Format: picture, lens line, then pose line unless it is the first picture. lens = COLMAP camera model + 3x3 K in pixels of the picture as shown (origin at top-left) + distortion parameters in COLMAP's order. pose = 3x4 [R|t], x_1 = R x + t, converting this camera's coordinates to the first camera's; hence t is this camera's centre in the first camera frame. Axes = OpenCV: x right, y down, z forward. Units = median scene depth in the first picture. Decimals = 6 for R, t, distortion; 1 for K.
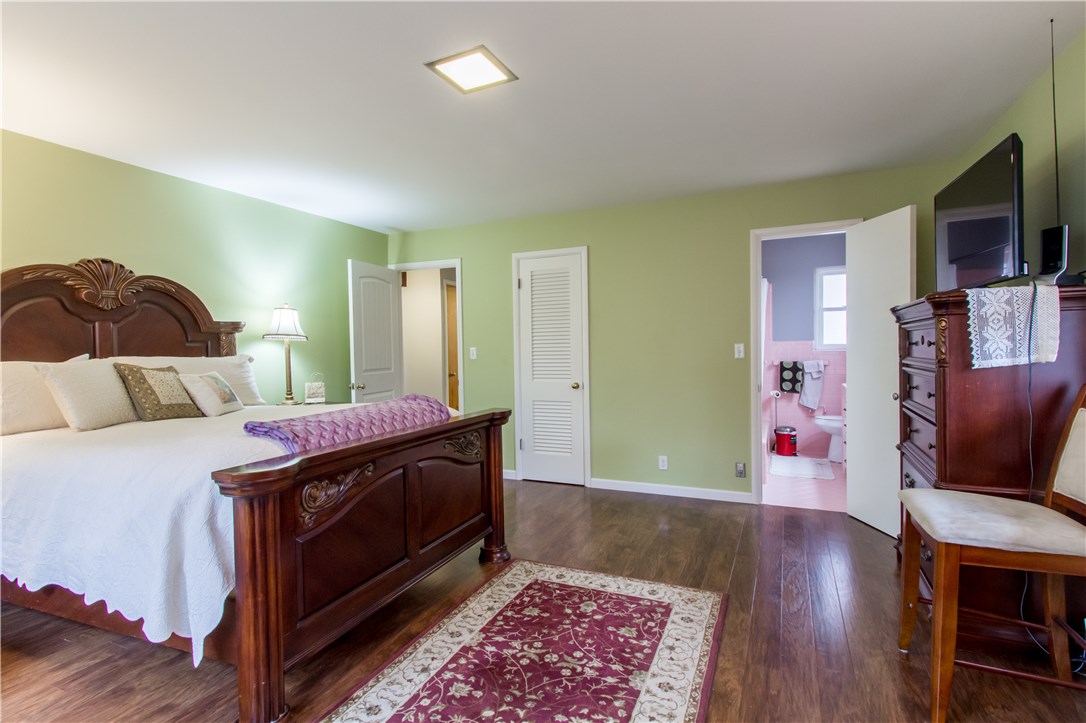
lens RADIAL K [[528.1, 0, 536.7], [0, 528.1, 359.5], [0, 0, 1]] dist [0.000295, -0.000081]
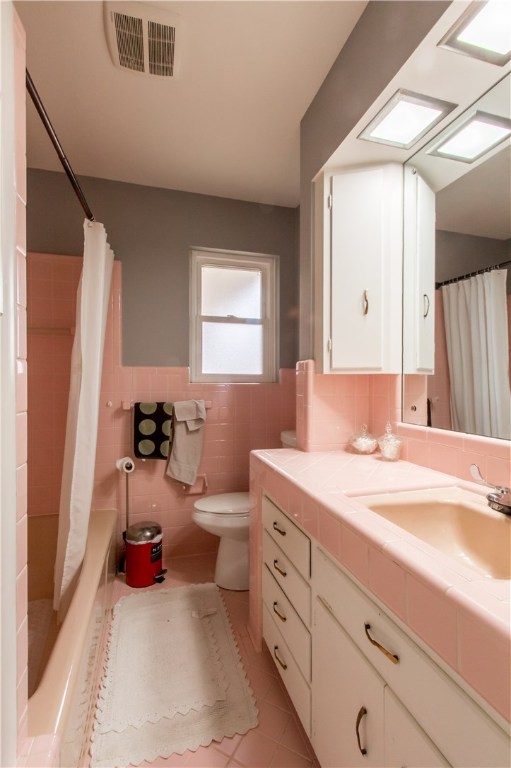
lens RADIAL K [[373.5, 0, 257.7], [0, 373.5, 380.9], [0, 0, 1]] dist [0.000295, -0.000081]
pose [[0.748626, 0.021141, 0.662655, 0.303908], [0.006037, 0.999233, -0.038700, -0.003199], [-0.662965, 0.032972, 0.747924, 0.635036]]
